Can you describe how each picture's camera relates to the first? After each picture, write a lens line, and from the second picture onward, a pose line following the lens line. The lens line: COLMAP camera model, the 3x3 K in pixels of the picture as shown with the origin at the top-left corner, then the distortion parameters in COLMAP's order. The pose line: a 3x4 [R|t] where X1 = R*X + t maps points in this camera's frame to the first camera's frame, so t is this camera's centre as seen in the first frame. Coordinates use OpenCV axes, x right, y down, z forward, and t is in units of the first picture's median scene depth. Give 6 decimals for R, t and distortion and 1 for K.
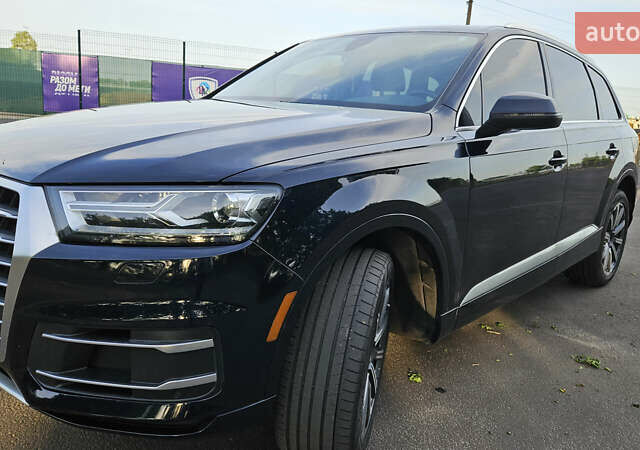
lens RADIAL K [[543.1, 0, 322.9], [0, 543.1, 216.1], [0, 0, 1]] dist [0.086362, -0.106123]
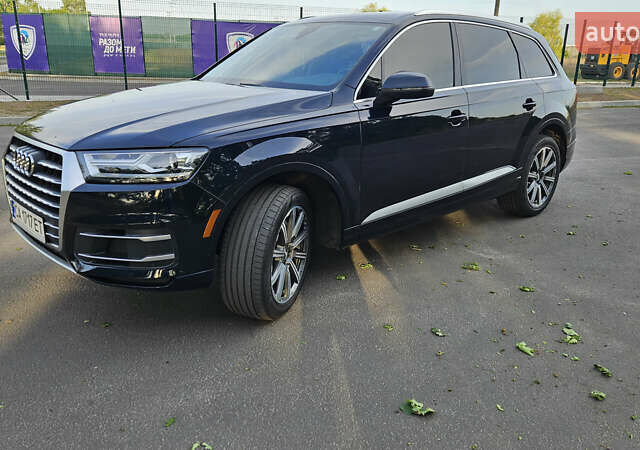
lens RADIAL K [[543.1, 0, 322.9], [0, 543.1, 216.1], [0, 0, 1]] dist [0.086362, -0.106123]
pose [[0.995599, -0.018171, -0.091935, 0.286607], [0.026488, 0.995582, 0.090078, 0.008889], [0.089892, -0.092117, 0.991682, -0.452132]]
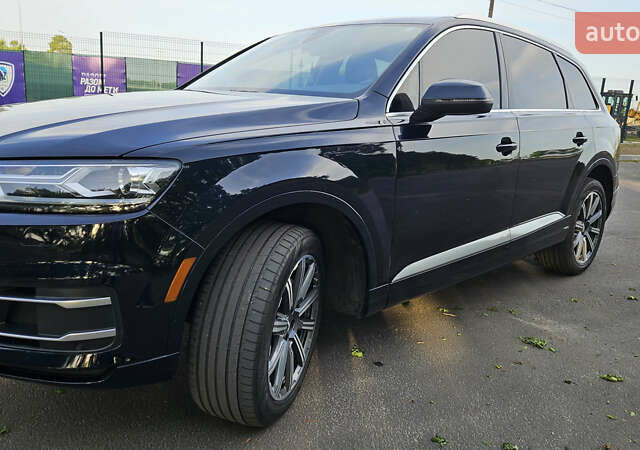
lens RADIAL K [[543.1, 0, 322.9], [0, 543.1, 216.1], [0, 0, 1]] dist [0.086362, -0.106123]
pose [[0.998552, 0.001730, -0.053774, 0.177661], [-0.001678, 0.999998, 0.001007, 0.035578], [0.053775, -0.000915, 0.998553, -0.056564]]
